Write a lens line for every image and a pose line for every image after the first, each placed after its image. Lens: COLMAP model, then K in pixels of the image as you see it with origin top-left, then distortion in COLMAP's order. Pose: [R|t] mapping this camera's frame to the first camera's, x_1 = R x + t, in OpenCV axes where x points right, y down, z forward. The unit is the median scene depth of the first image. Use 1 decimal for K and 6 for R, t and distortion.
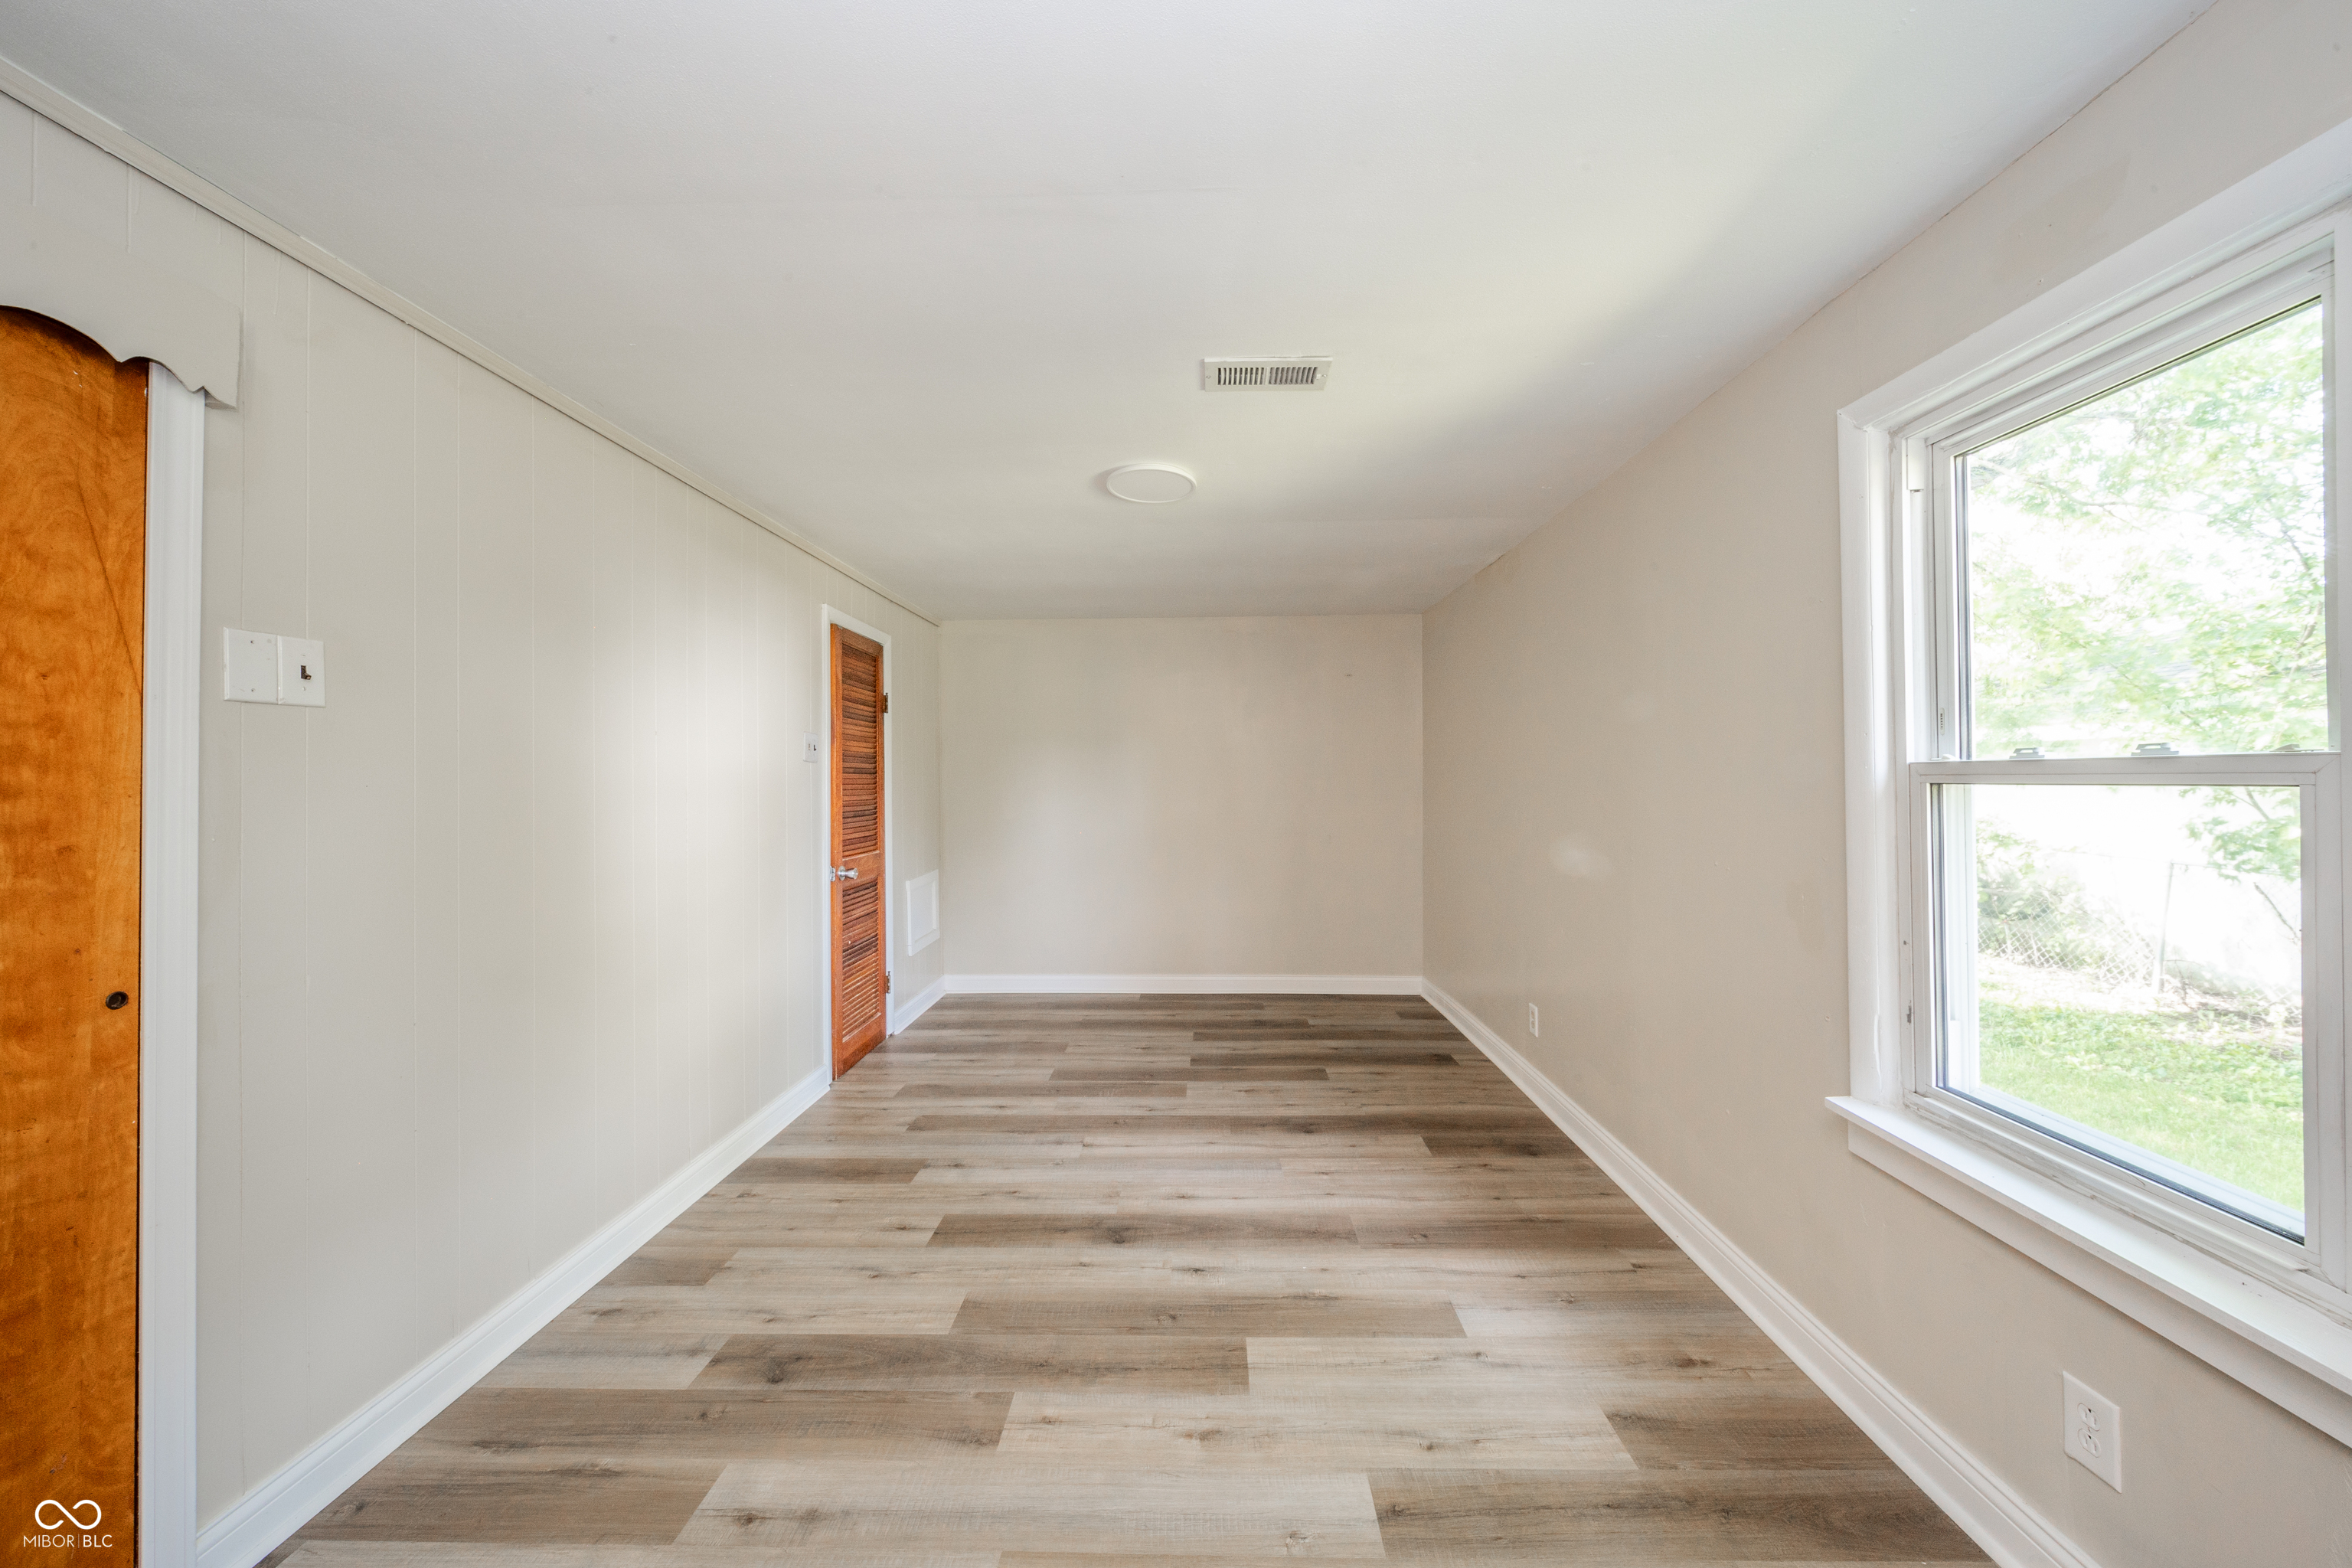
lens RADIAL K [[834.6, 0, 1178.8], [0, 834.6, 769.5], [0, 0, 1]] dist [0.000322, -0.000301]
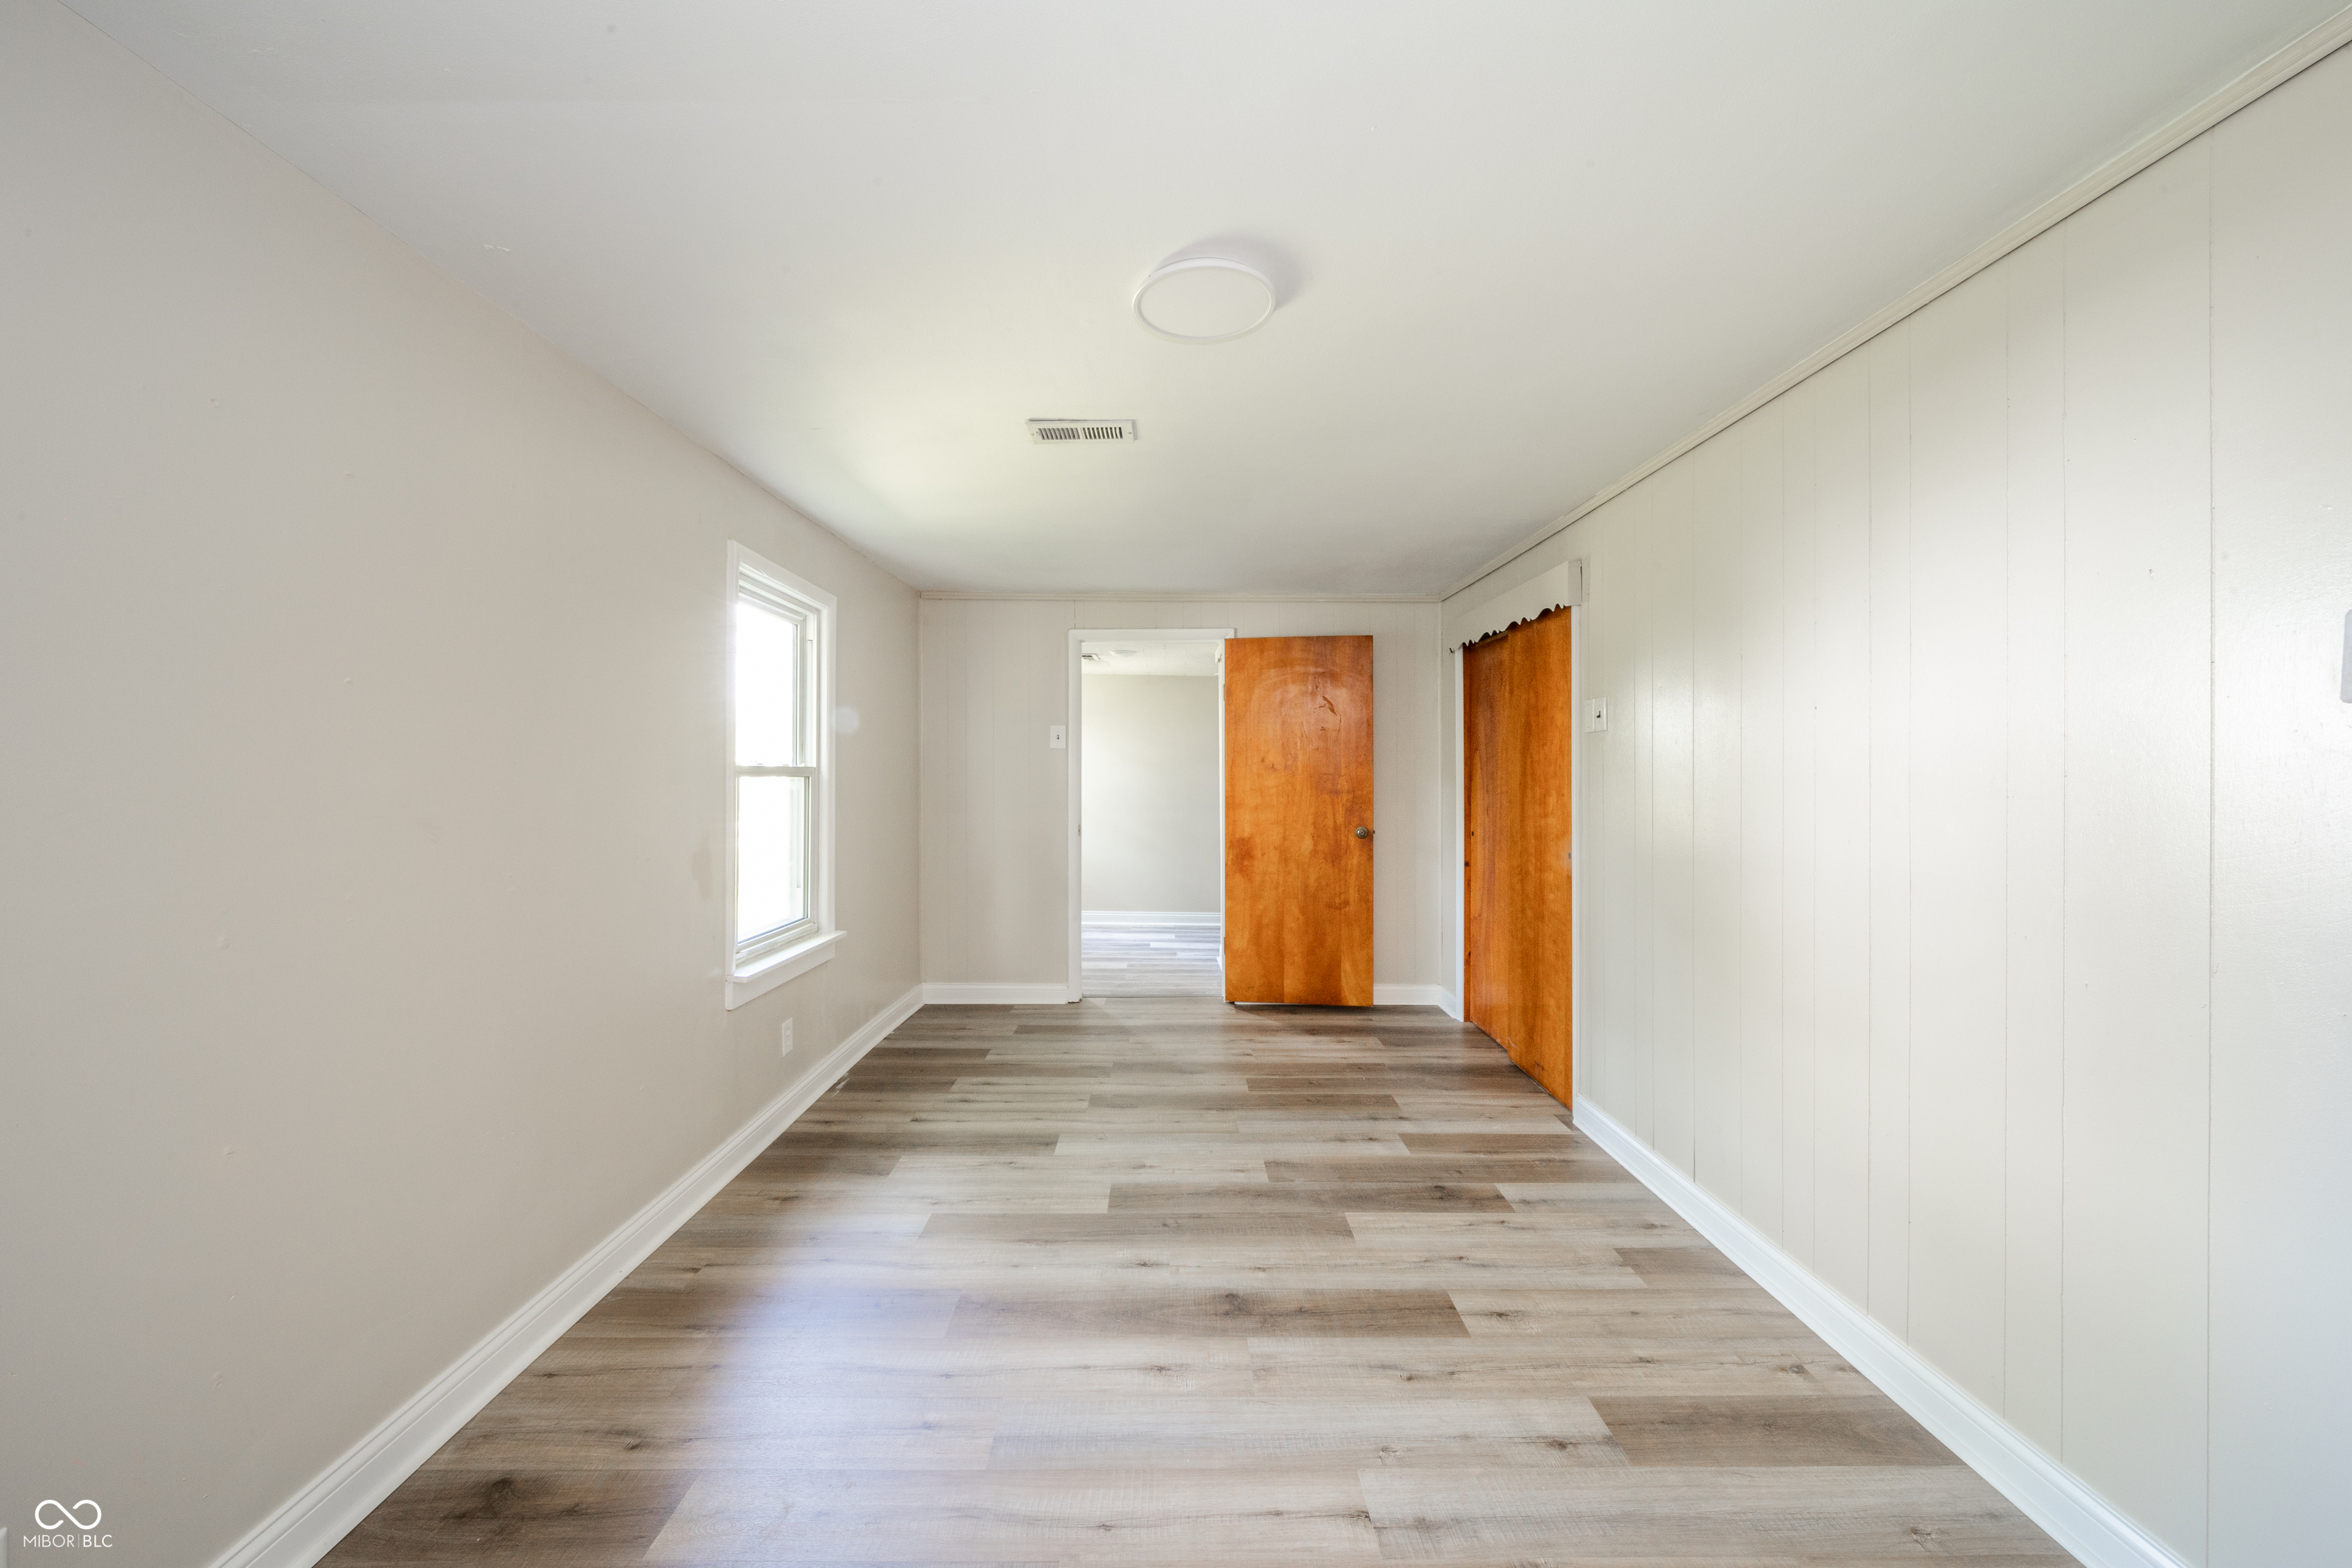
lens RADIAL K [[834.6, 0, 1178.8], [0, 834.6, 769.5], [0, 0, 1]] dist [0.000322, -0.000301]
pose [[-0.998927, 0.006638, -0.045827, 0.023565], [0.007442, 0.999821, -0.017395, 0.029188], [0.045703, -0.017717, -0.998798, 2.149431]]
